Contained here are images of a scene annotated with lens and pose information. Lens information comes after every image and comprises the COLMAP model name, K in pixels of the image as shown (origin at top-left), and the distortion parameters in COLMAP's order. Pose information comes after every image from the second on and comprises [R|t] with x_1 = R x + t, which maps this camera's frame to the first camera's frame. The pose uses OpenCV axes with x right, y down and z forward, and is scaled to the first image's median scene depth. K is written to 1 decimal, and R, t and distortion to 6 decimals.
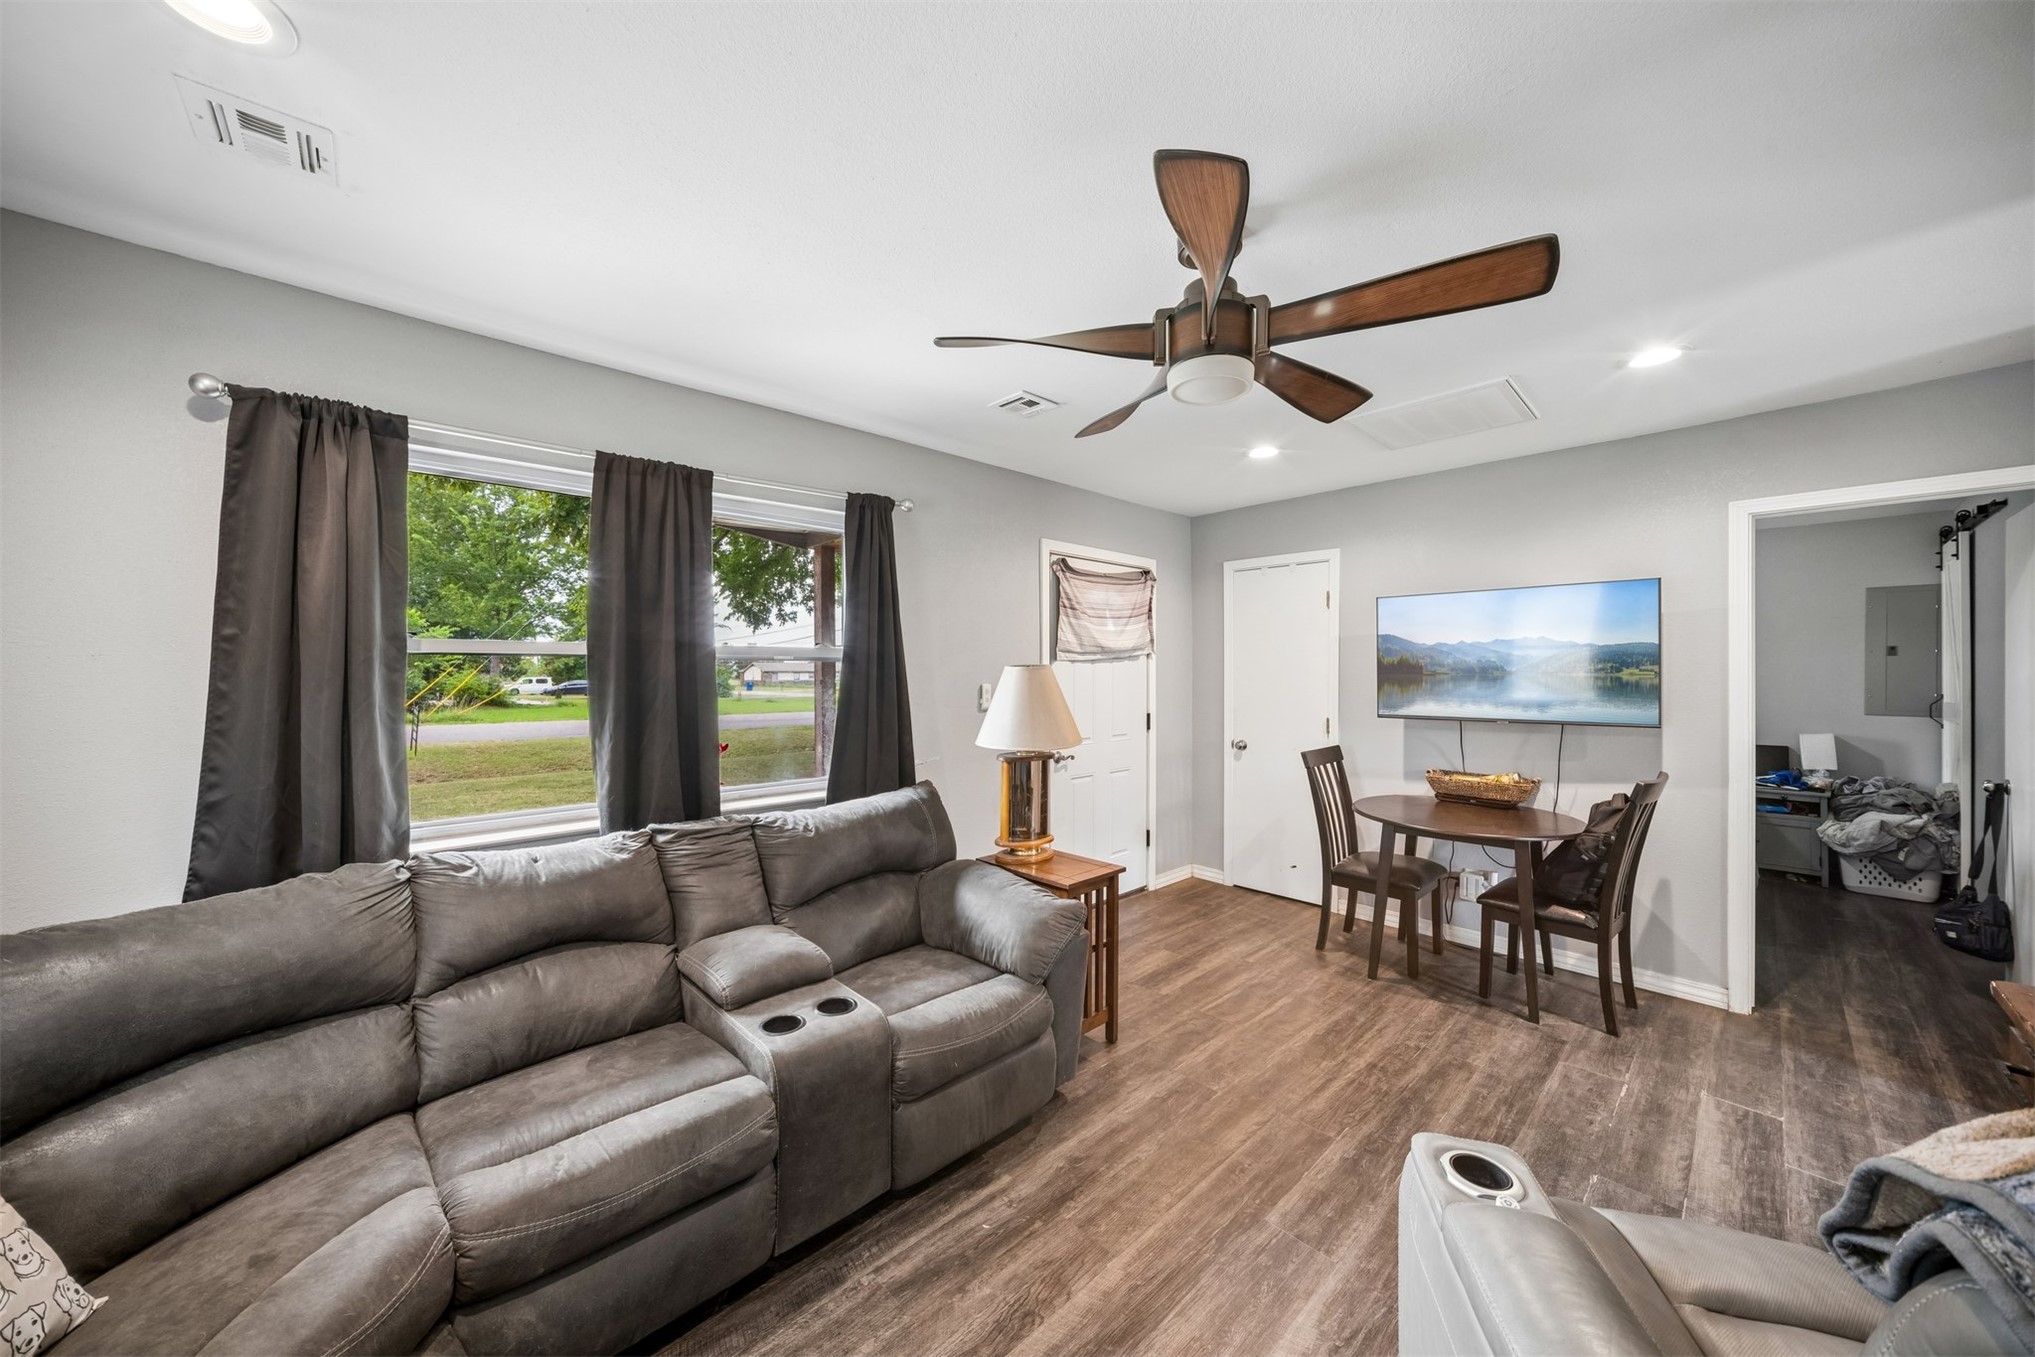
lens RADIAL K [[712.4, 0, 999.8], [0, 712.4, 672.1], [0, 0, 1]] dist [-0.021149, 0.007934]
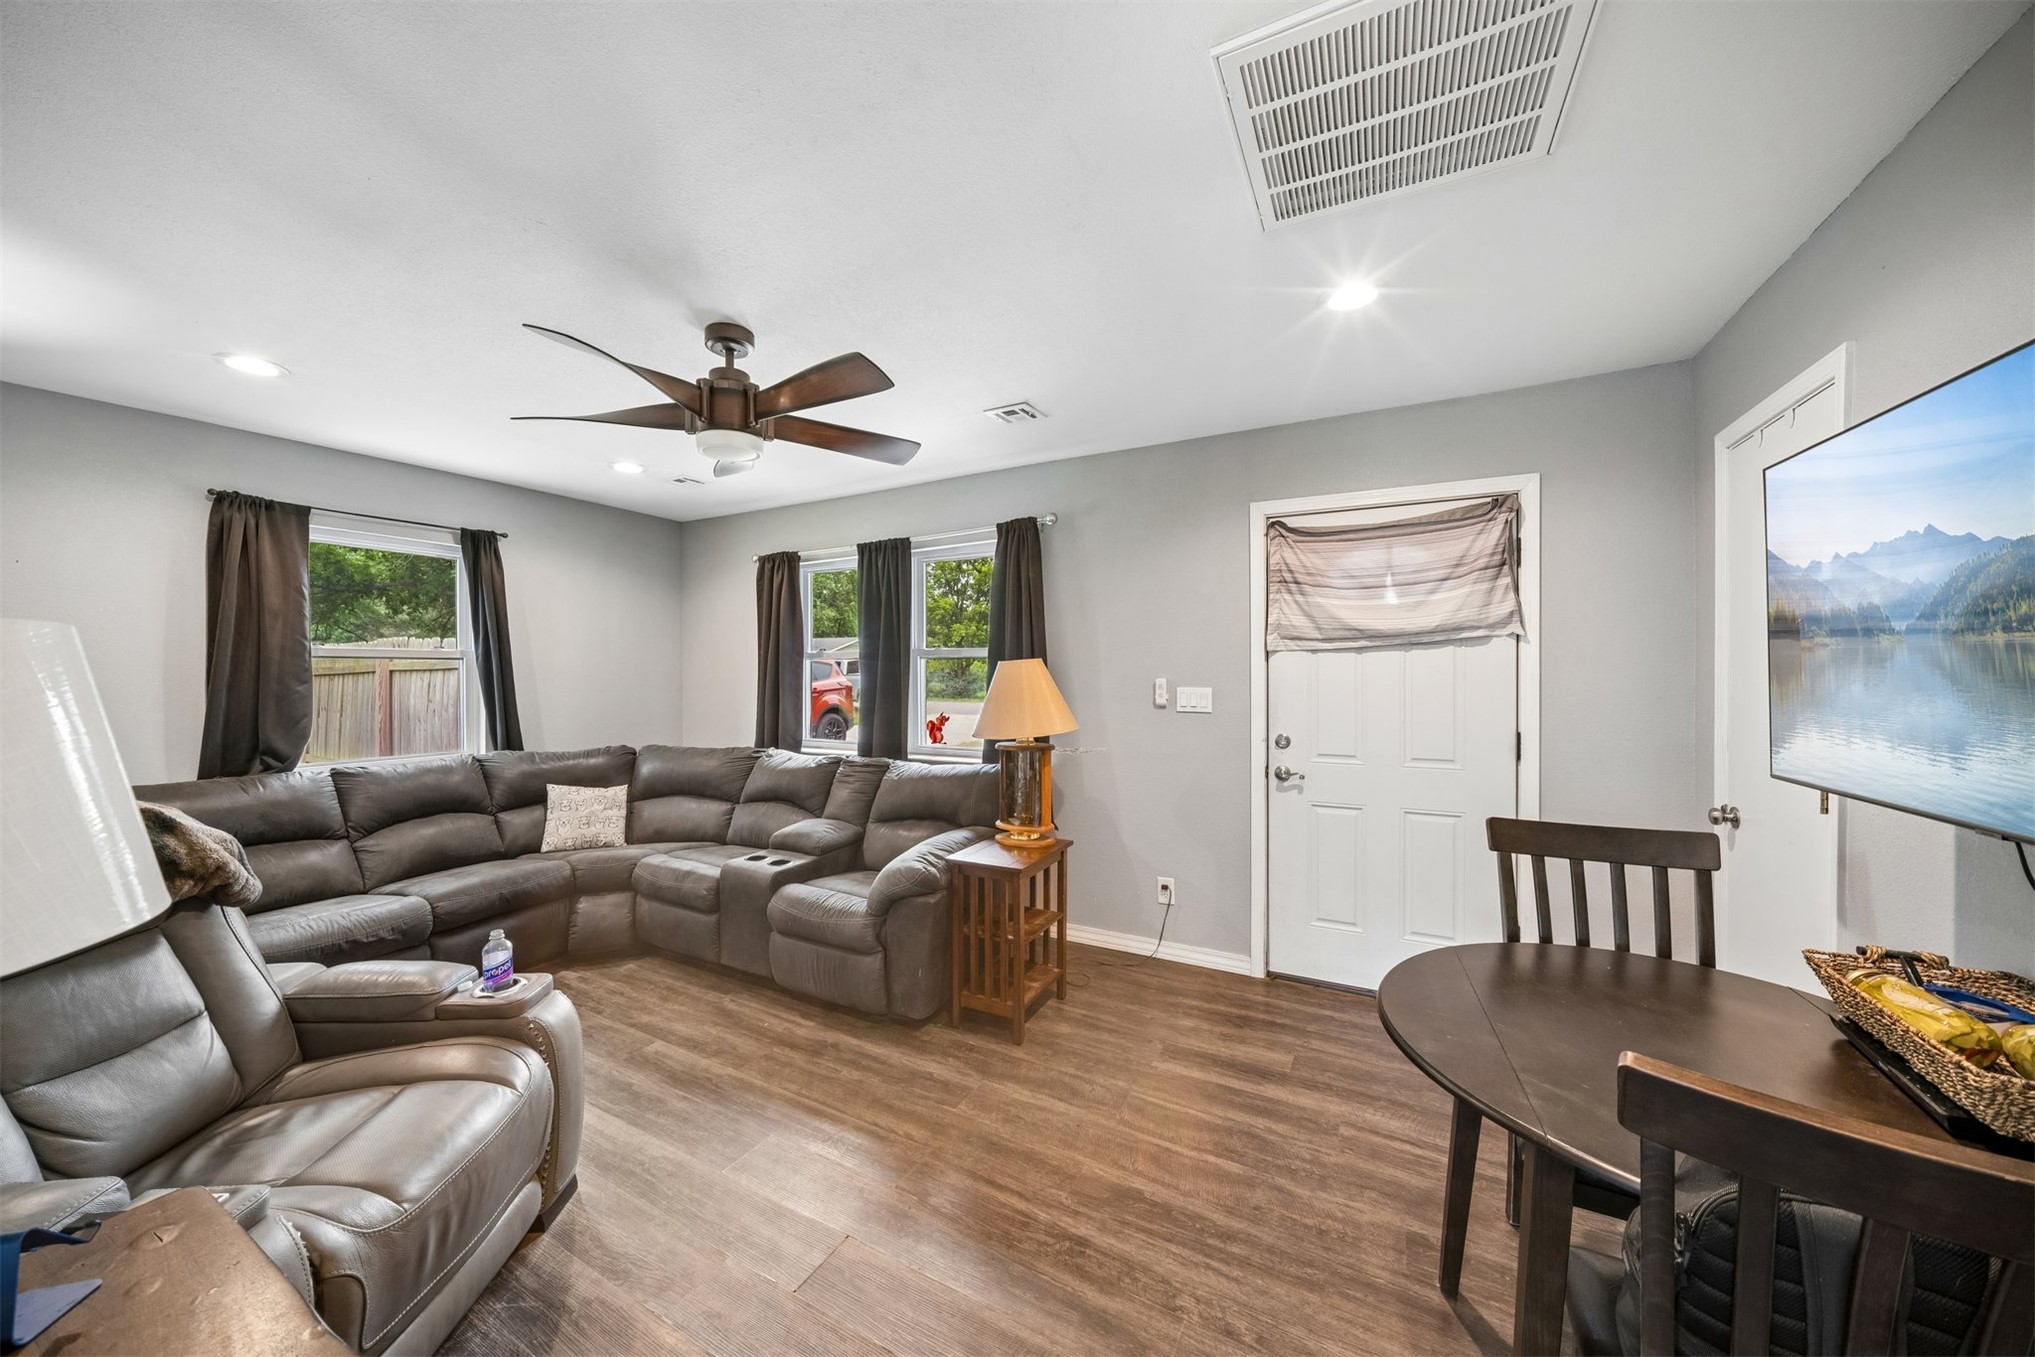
lens RADIAL K [[712.4, 0, 999.8], [0, 712.4, 672.1], [0, 0, 1]] dist [-0.021149, 0.007934]
pose [[0.311380, 0.003126, -0.950280, 1.046396], [0.002576, 0.999988, 0.004133, 0.005017], [0.950282, -0.003735, 0.311368, 0.652755]]
